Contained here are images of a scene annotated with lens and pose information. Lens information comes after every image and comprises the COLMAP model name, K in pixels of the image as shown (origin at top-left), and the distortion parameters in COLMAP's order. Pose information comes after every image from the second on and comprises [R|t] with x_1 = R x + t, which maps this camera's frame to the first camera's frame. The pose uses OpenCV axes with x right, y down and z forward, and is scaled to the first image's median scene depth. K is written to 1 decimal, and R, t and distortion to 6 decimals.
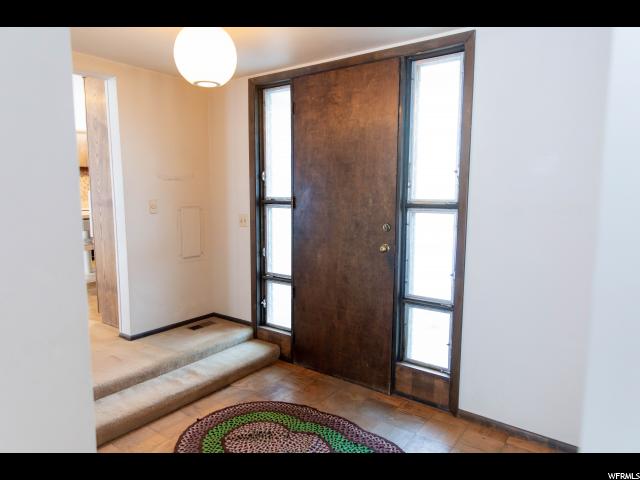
lens RADIAL K [[437.9, 0, 320.4], [0, 437.9, 225.9], [0, 0, 1]] dist [0.007075, 0.002315]
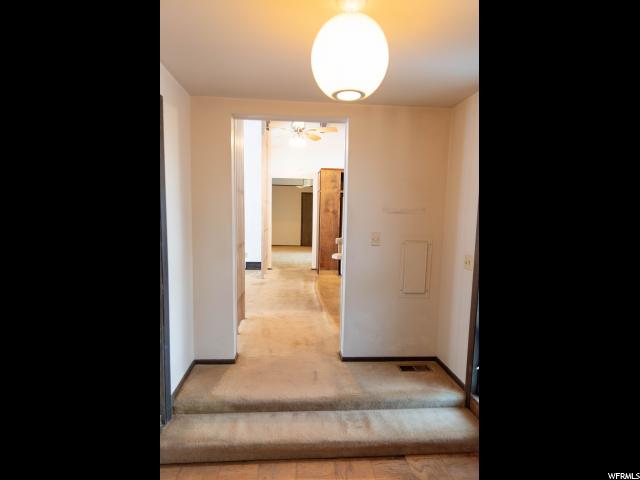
lens RADIAL K [[333.0, 0, 319.6], [0, 333.0, 245.7], [0, 0, 1]] dist [0.003928, 0.000016]
pose [[0.653492, 0.080589, -0.752631, 0.136396], [-0.086507, 0.995753, 0.031510, -0.046661], [0.751974, 0.044517, 0.657688, 0.437351]]
